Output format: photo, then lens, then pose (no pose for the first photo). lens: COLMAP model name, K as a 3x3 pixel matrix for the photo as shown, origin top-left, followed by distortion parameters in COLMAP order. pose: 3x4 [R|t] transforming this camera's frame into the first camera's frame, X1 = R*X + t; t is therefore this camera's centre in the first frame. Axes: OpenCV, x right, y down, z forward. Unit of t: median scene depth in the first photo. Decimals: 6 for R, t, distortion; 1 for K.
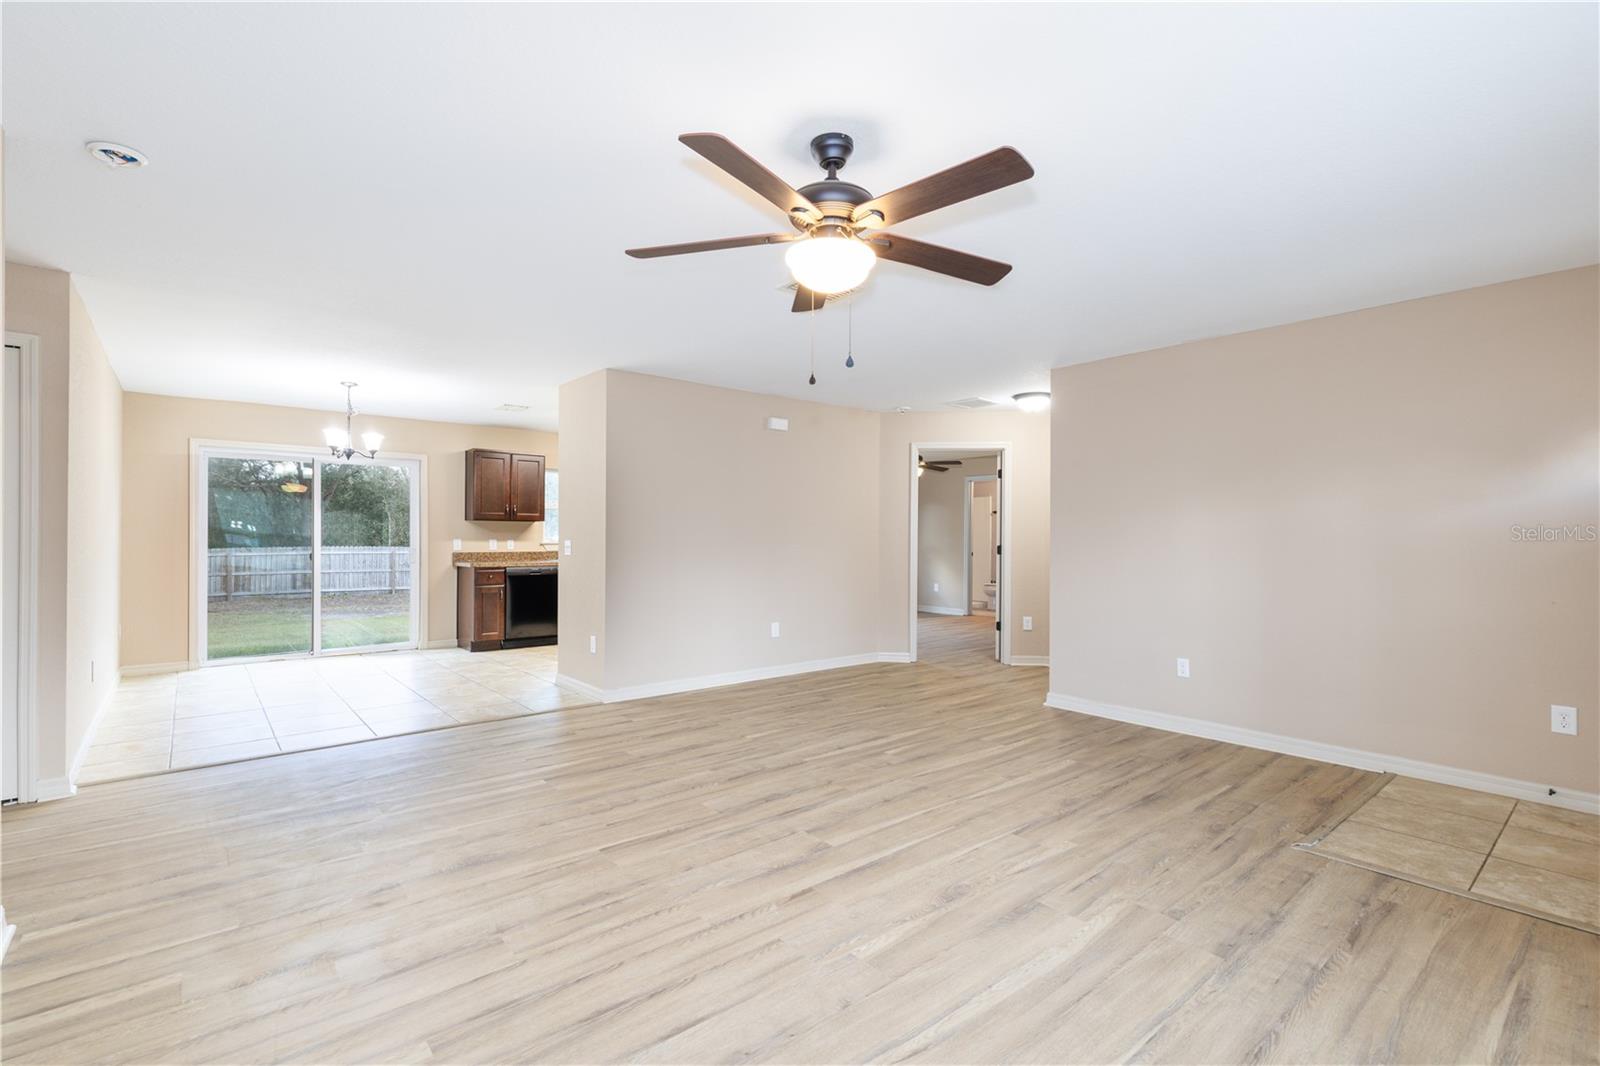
lens RADIAL K [[718.4, 0, 797.0], [0, 718.4, 533.0], [0, 0, 1]] dist [0.007436, -0.000861]
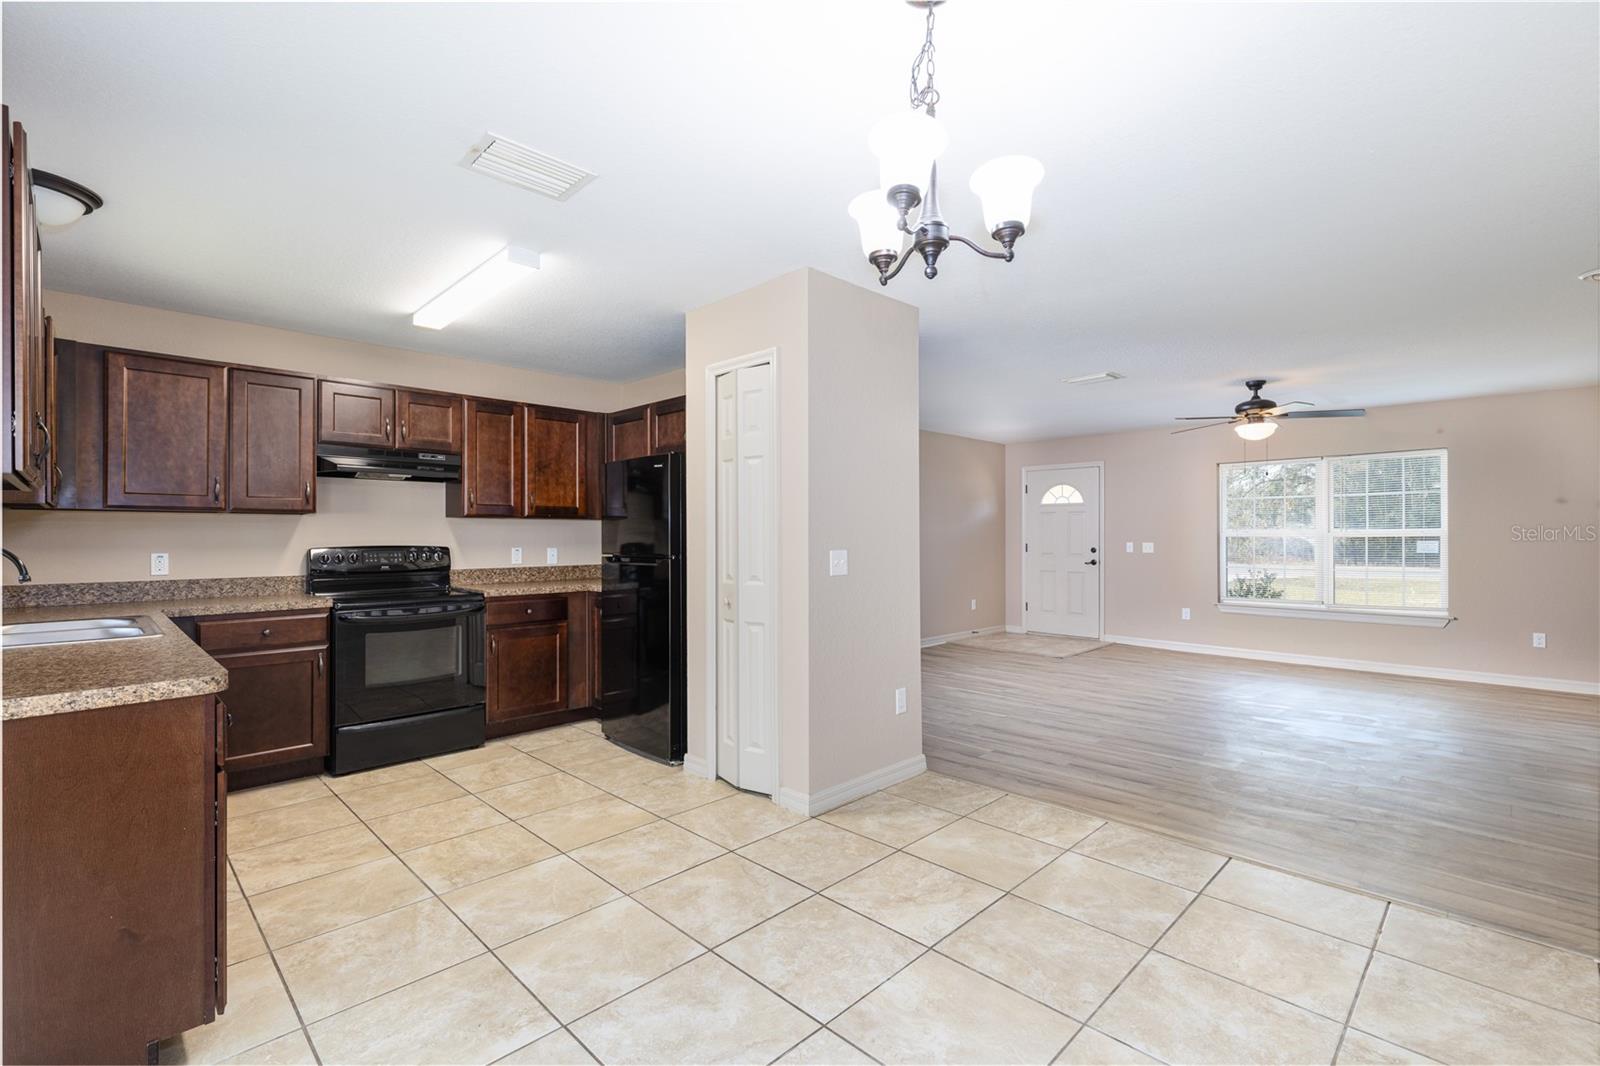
lens RADIAL K [[716.1, 0, 797.8], [0, 716.1, 532.5], [0, 0, 1]] dist [0.005454, -0.000283]
pose [[-0.084249, 0.001285, 0.996444, -1.279087], [-0.002699, 0.999995, -0.001518, -0.004233], [-0.996441, -0.002817, -0.084245, 1.552559]]
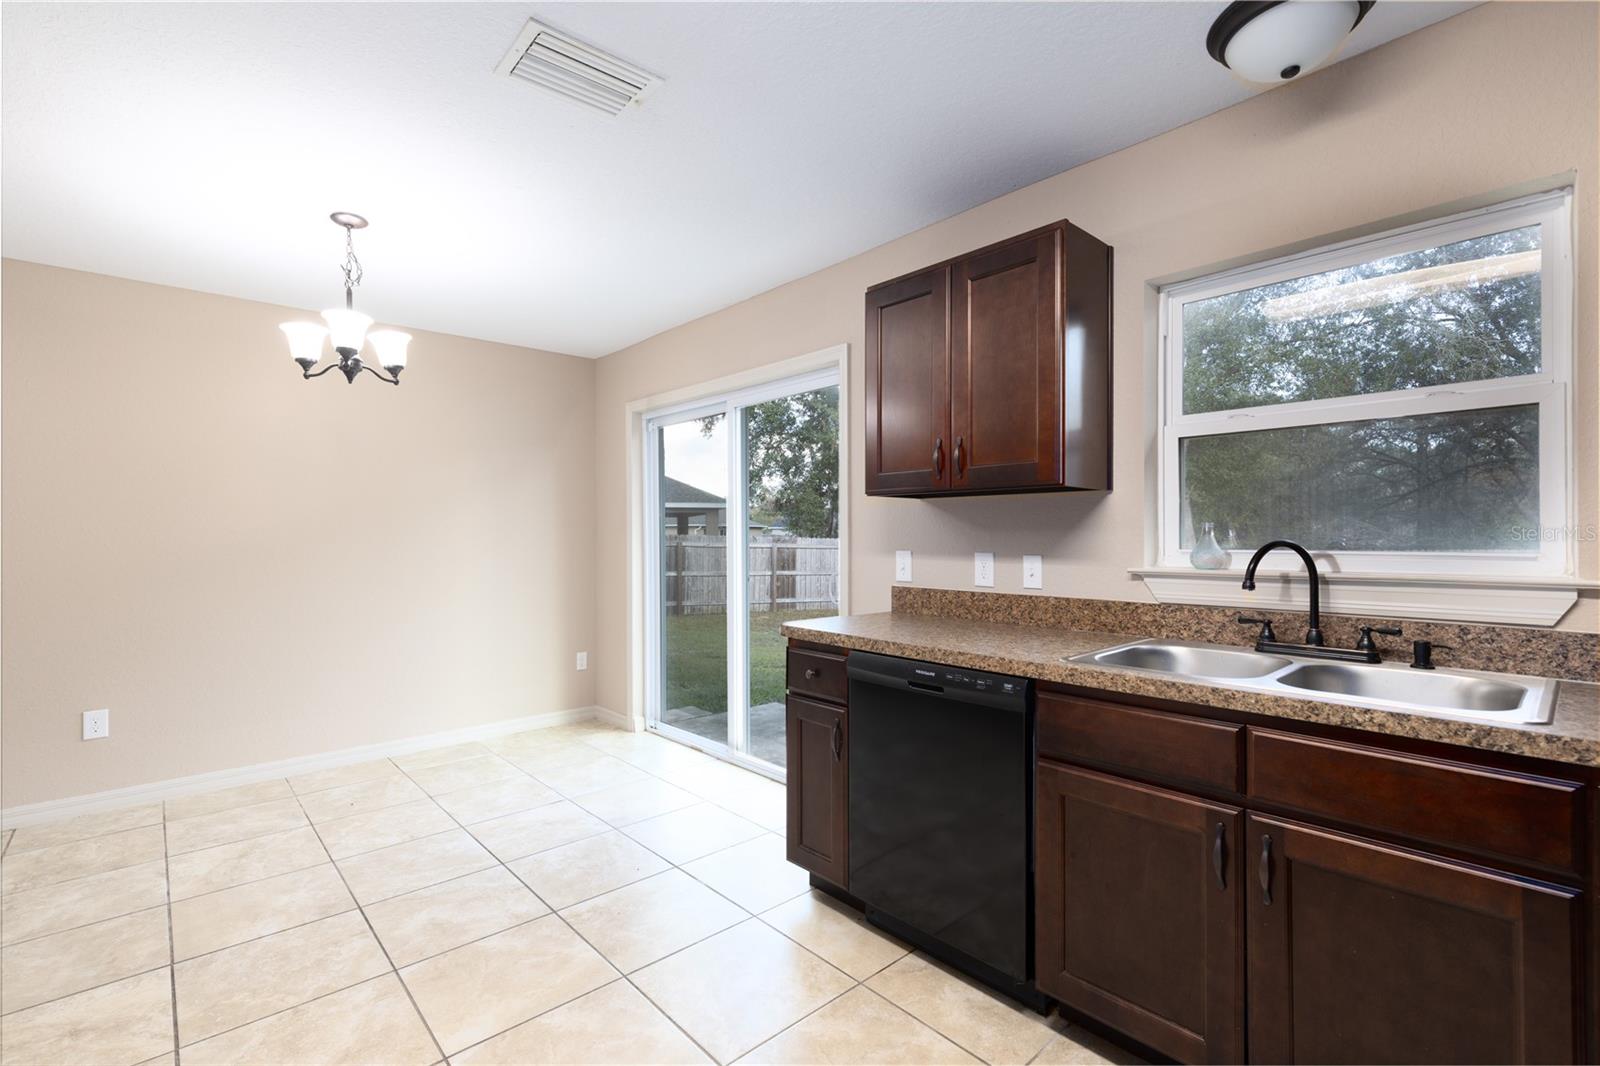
lens RADIAL K [[716.1, 0, 797.8], [0, 716.1, 532.5], [0, 0, 1]] dist [0.005454, -0.000283]
pose [[0.037710, -0.006379, -0.999268, -0.213535], [0.009403, 0.999938, -0.006028, 0.002045], [0.999244, -0.009169, 0.037768, 1.841428]]
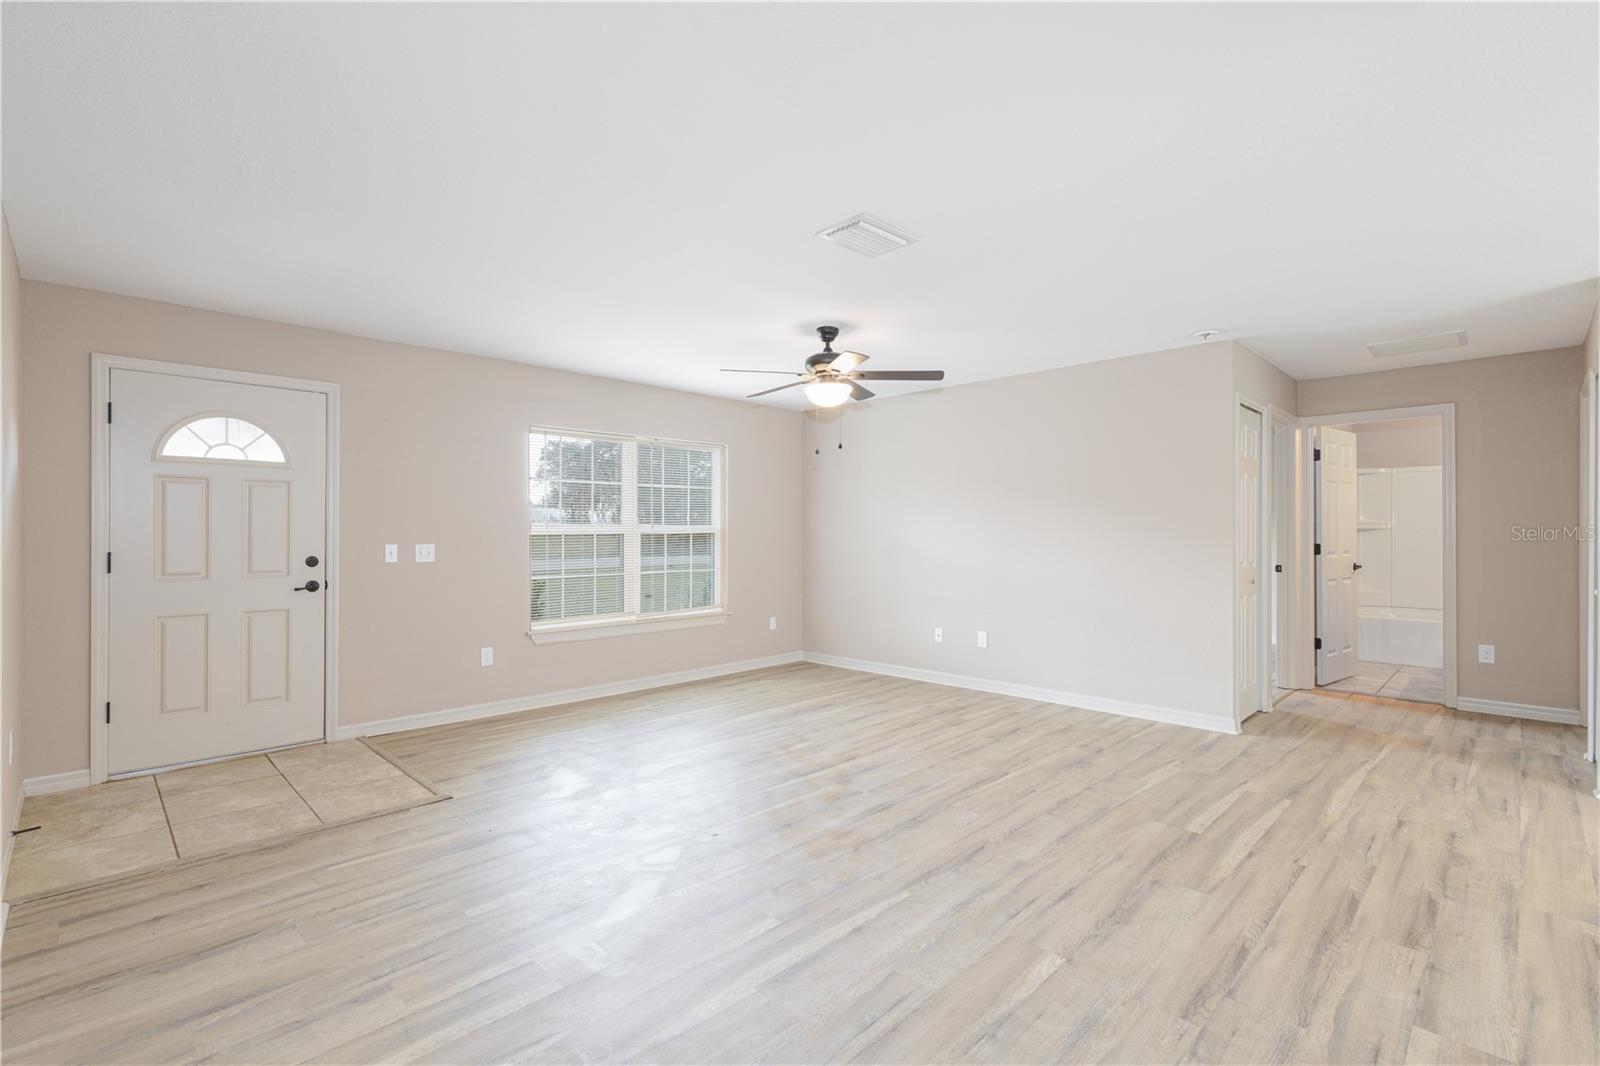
lens RADIAL K [[716.1, 0, 797.8], [0, 716.1, 532.5], [0, 0, 1]] dist [0.005454, -0.000283]
pose [[-0.996429, -0.004116, -0.084339, 0.159474], [-0.003855, 0.999987, -0.003252, 0.001084], [0.084351, -0.002915, -0.996432, 1.601021]]
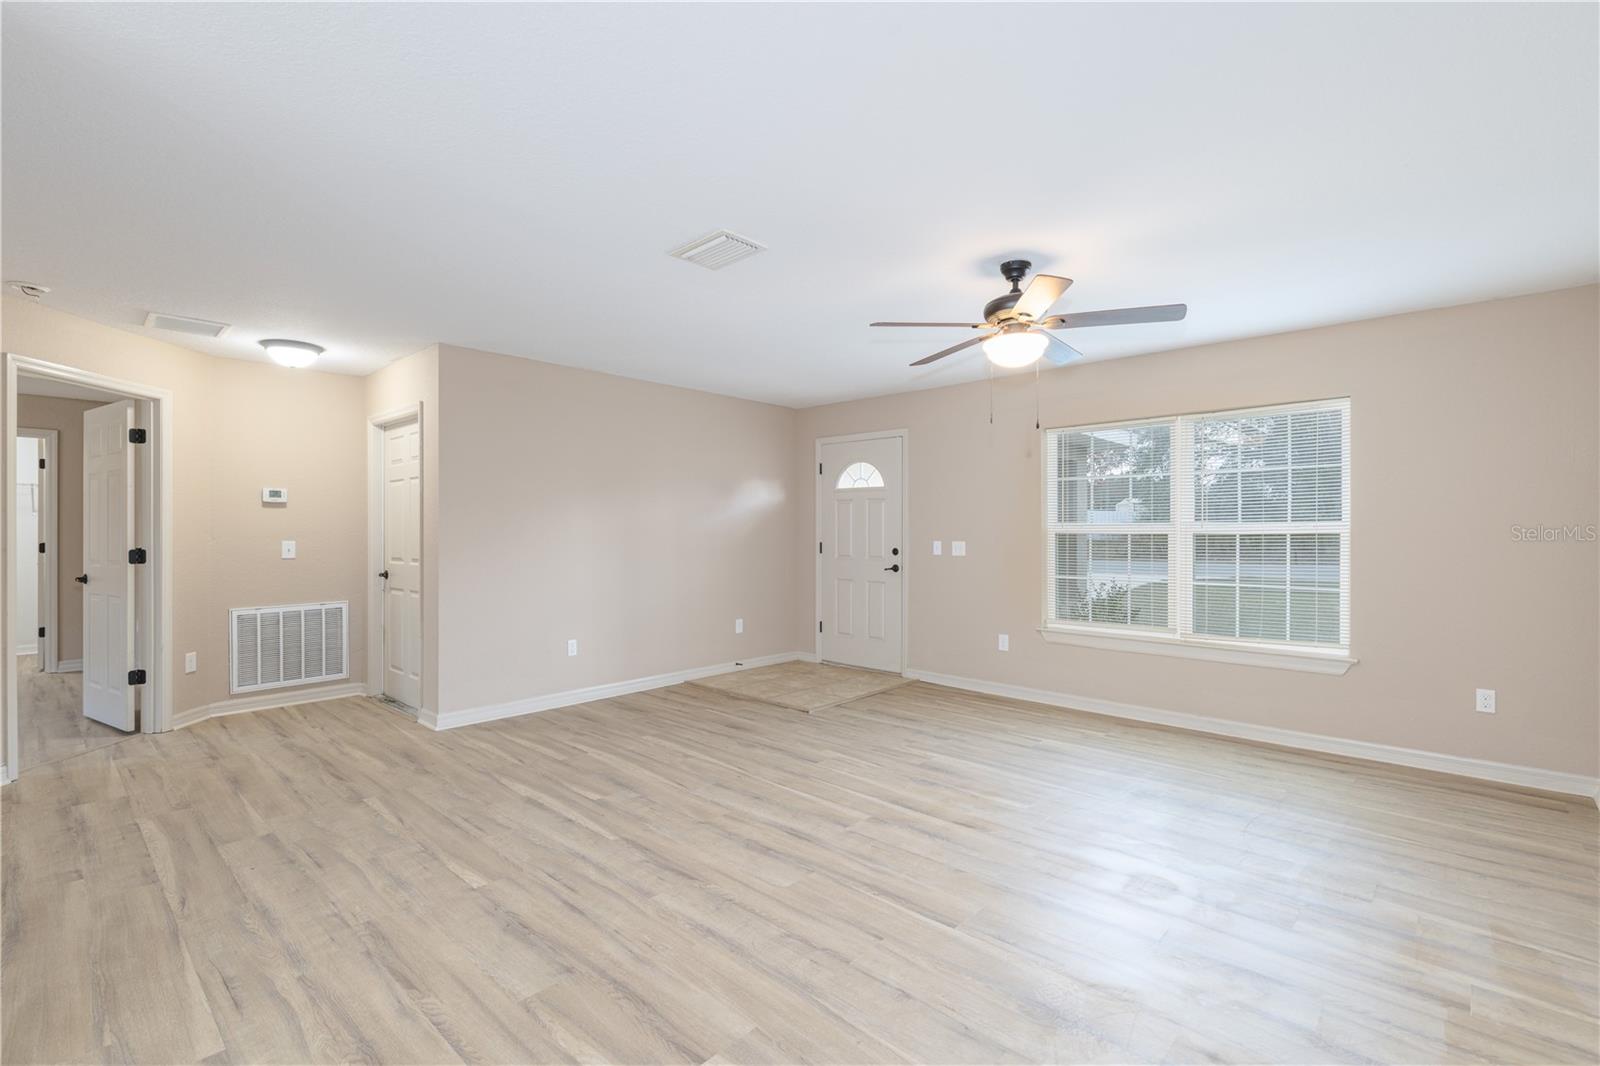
lens RADIAL K [[718.4, 0, 797.0], [0, 718.4, 533.0], [0, 0, 1]] dist [0.007436, -0.000861]
pose [[-0.122089, -0.006510, 0.992498, -0.738491], [-0.004712, 0.999971, 0.005979, -0.005588], [-0.992508, -0.003946, -0.122116, 0.893624]]
